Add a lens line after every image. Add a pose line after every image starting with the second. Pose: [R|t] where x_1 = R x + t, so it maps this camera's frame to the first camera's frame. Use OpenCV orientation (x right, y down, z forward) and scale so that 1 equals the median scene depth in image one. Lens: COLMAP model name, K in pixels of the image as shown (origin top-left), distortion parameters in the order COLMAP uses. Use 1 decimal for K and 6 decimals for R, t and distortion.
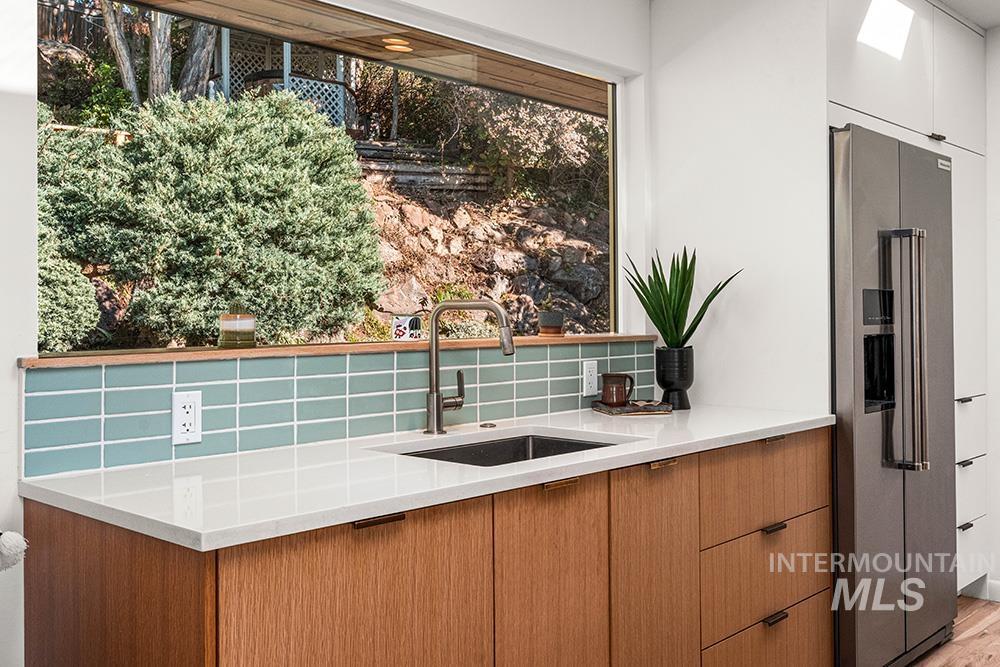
lens RADIAL K [[966.4, 0, 500.8], [0, 966.4, 327.4], [0, 0, 1]] dist [-0.008088, 0.000000]
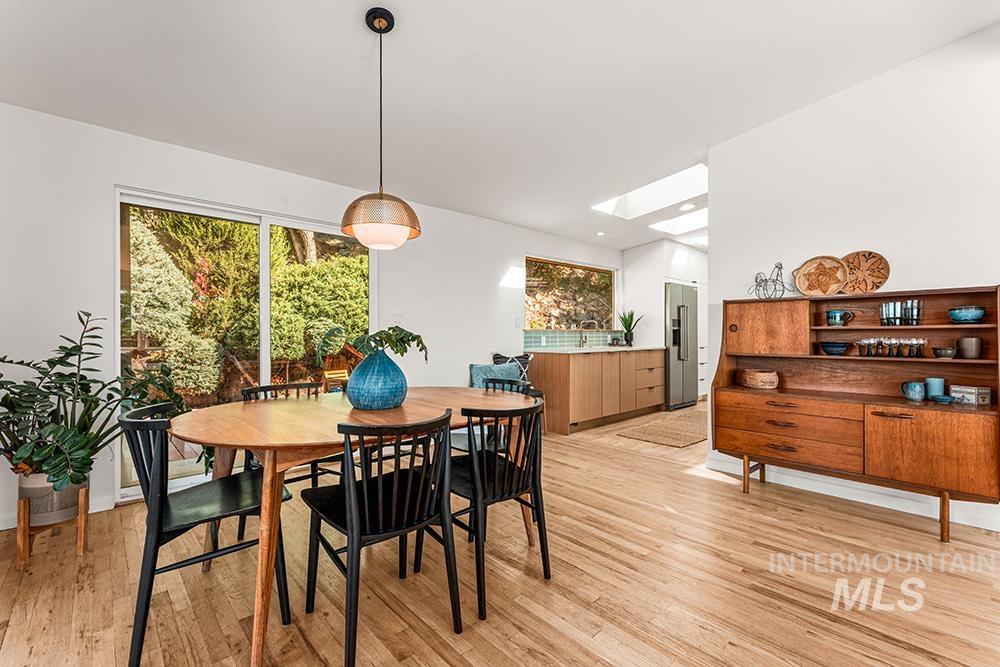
lens RADIAL K [[408.4, 0, 497.6], [0, 408.4, 339.8], [0, 0, 1]] dist [0.000434, -0.000006]
pose [[0.995406, 0.004026, -0.095661, -0.230690], [-0.004207, 0.999990, -0.001685, 0.058503], [0.095653, 0.002080, 0.995413, -0.884543]]
